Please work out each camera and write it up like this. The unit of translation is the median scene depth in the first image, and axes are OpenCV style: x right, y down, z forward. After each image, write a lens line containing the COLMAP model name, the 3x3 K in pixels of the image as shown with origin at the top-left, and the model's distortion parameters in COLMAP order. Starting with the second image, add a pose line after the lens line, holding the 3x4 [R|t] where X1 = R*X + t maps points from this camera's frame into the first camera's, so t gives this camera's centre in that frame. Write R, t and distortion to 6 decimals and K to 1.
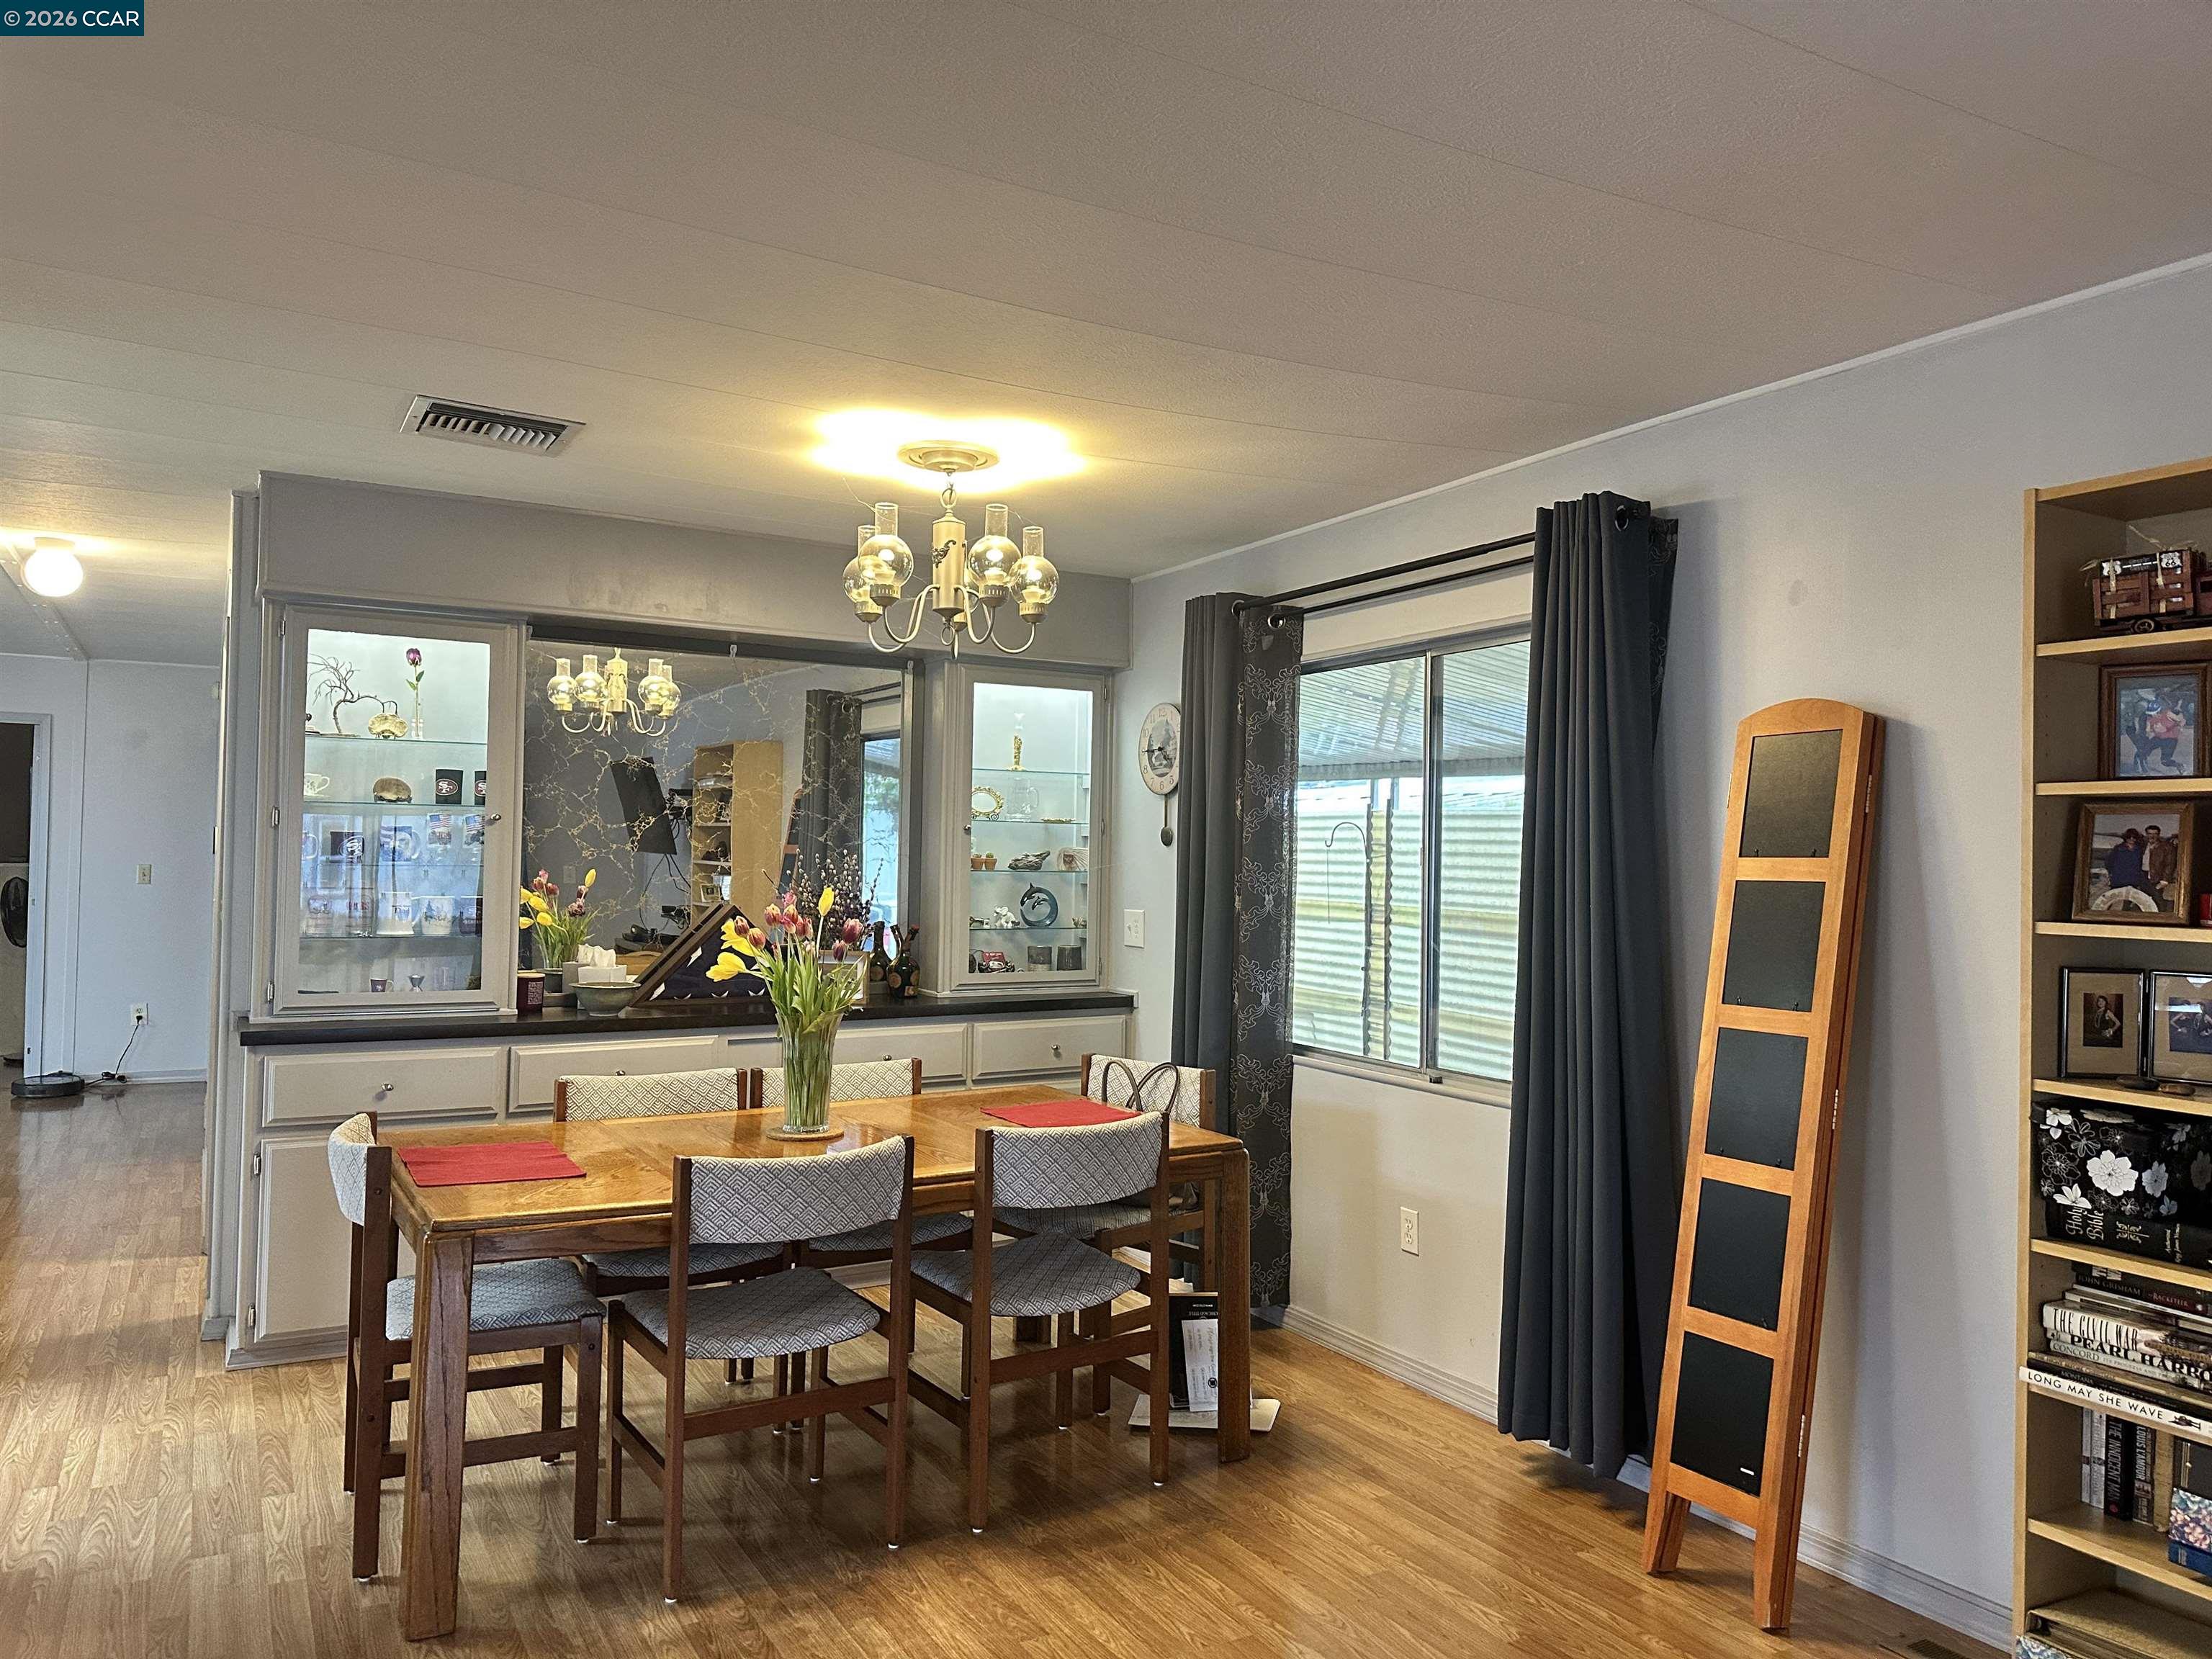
lens RADIAL K [[1547.0, 0, 1099.3], [0, 1547.0, 830.3], [0, 0, 1]] dist [0.121345, -0.163602]
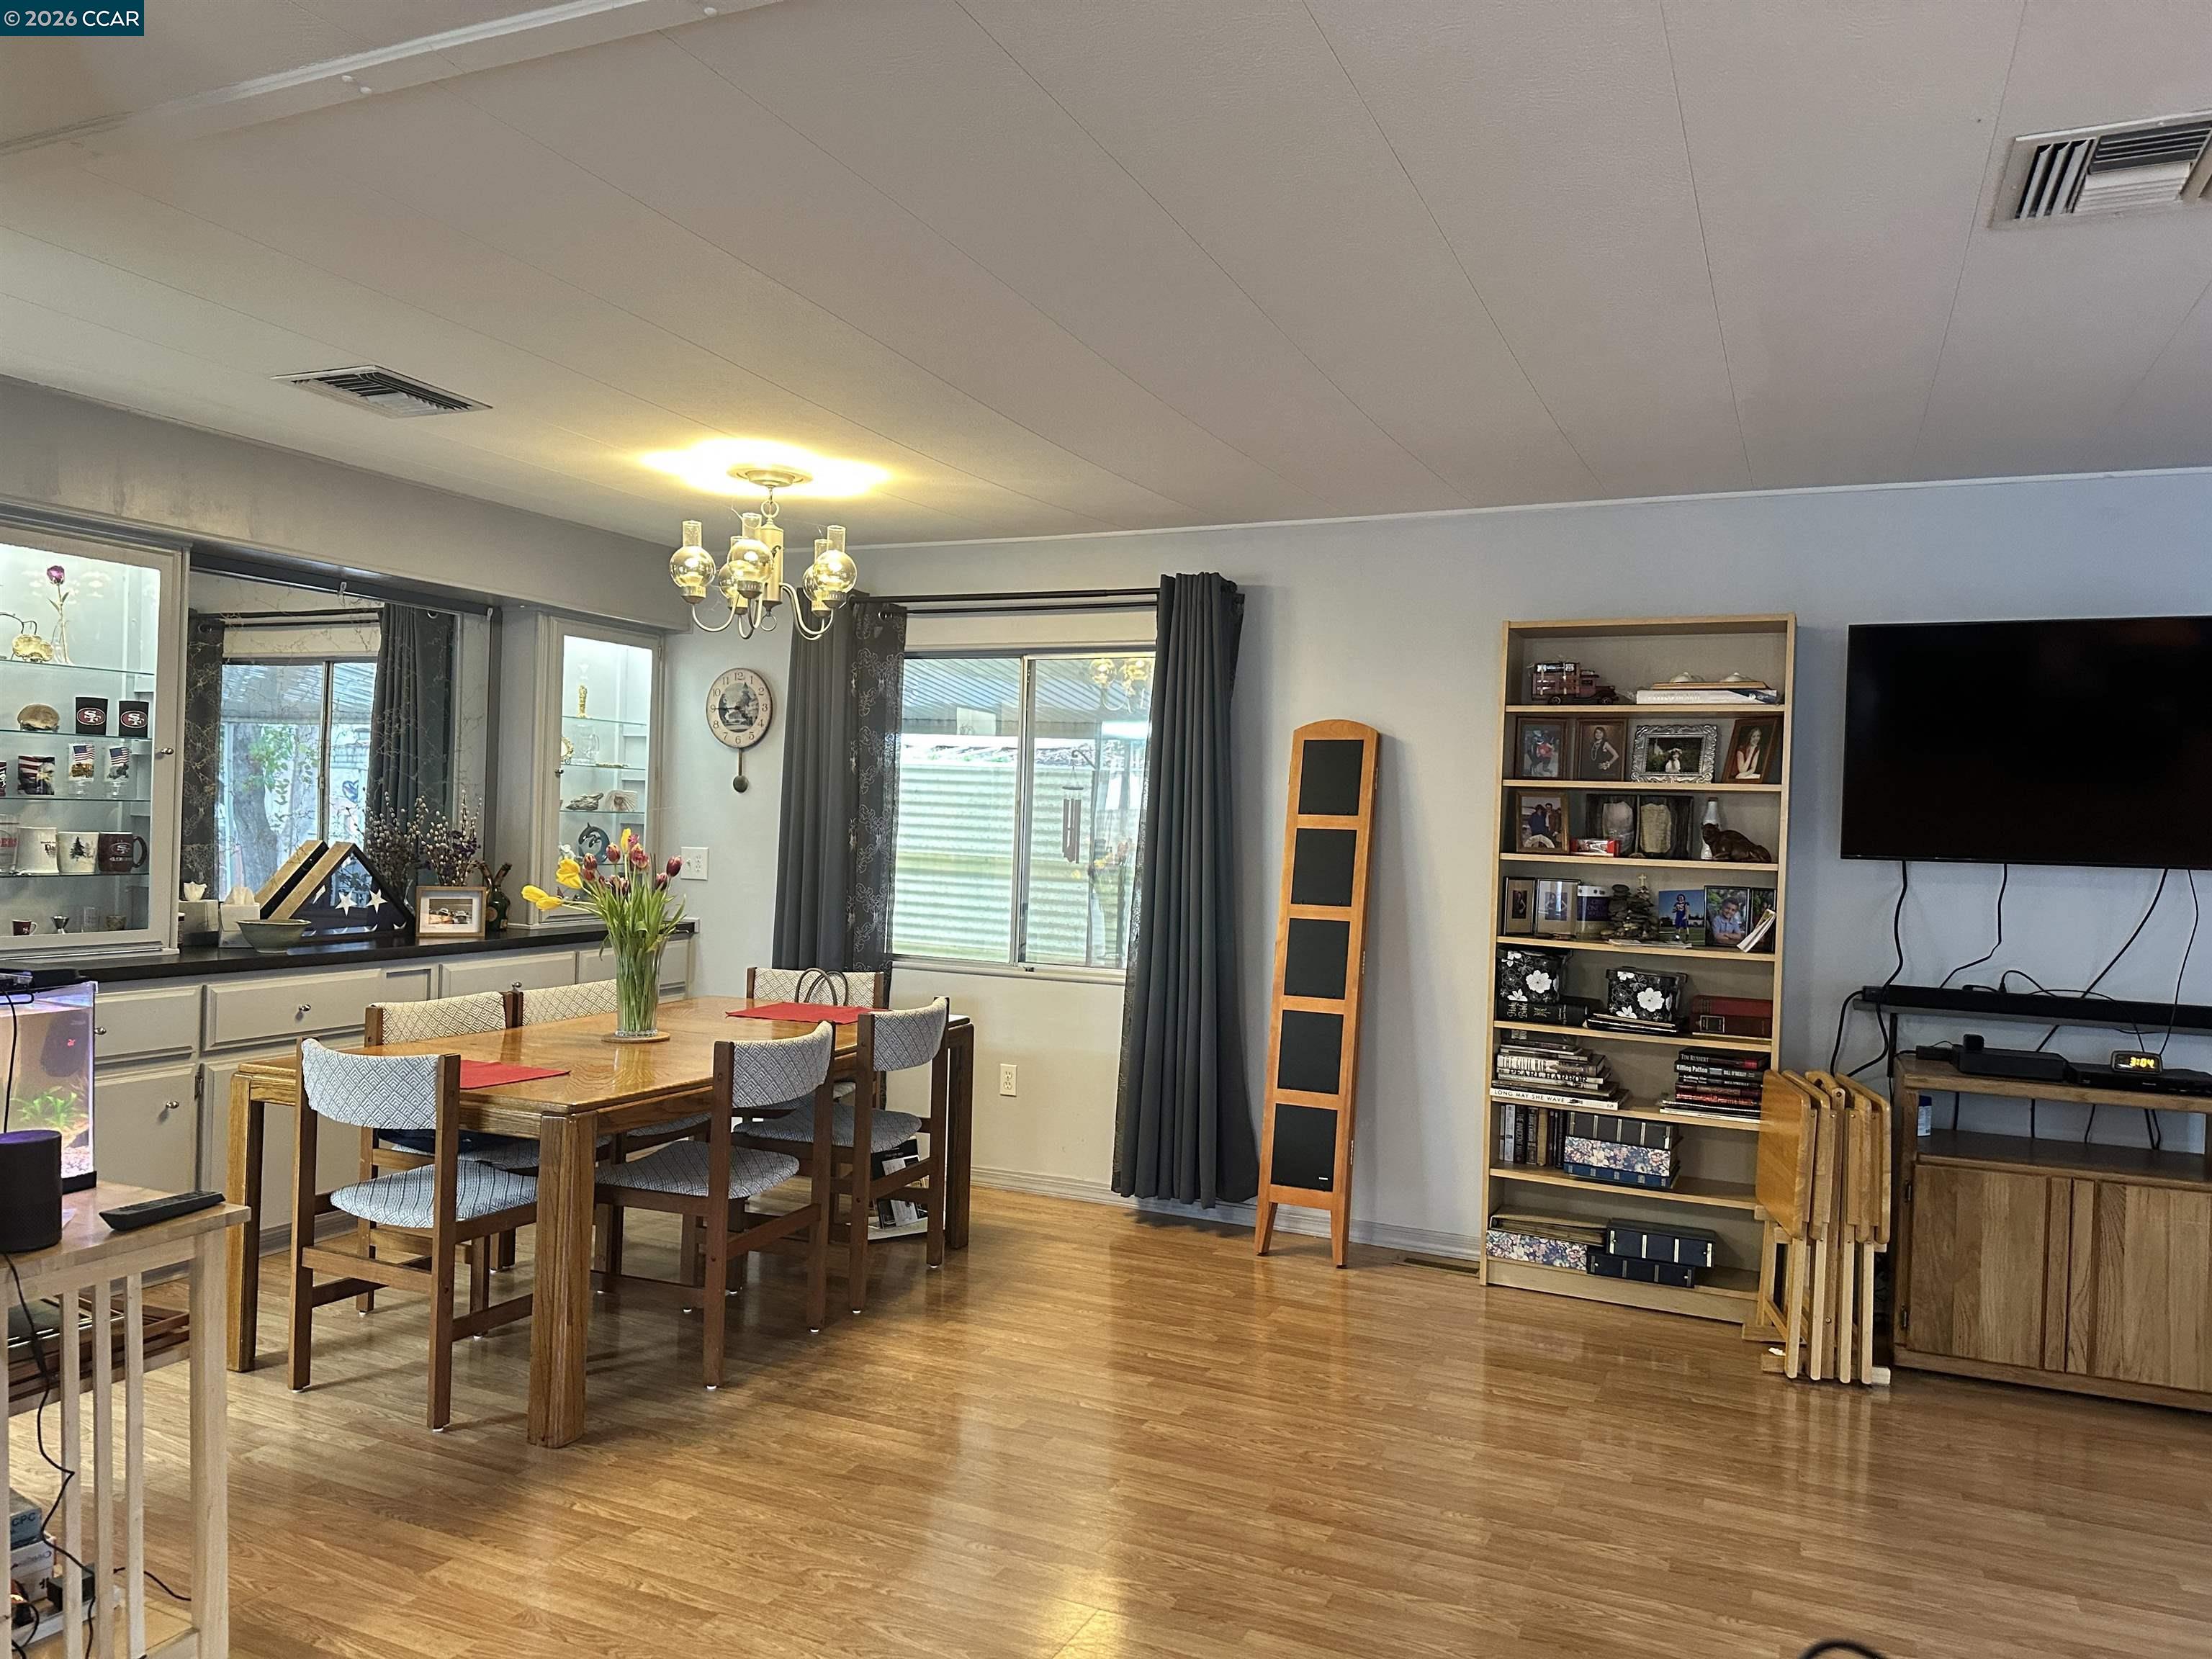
lens RADIAL K [[1547.0, 0, 1099.3], [0, 1547.0, 830.3], [0, 0, 1]] dist [0.121345, -0.163602]
pose [[0.809512, 0.005226, 0.587080, -0.641065], [-0.029862, 0.999033, 0.032282, -0.010532], [-0.586343, -0.043664, 0.808885, -0.159423]]
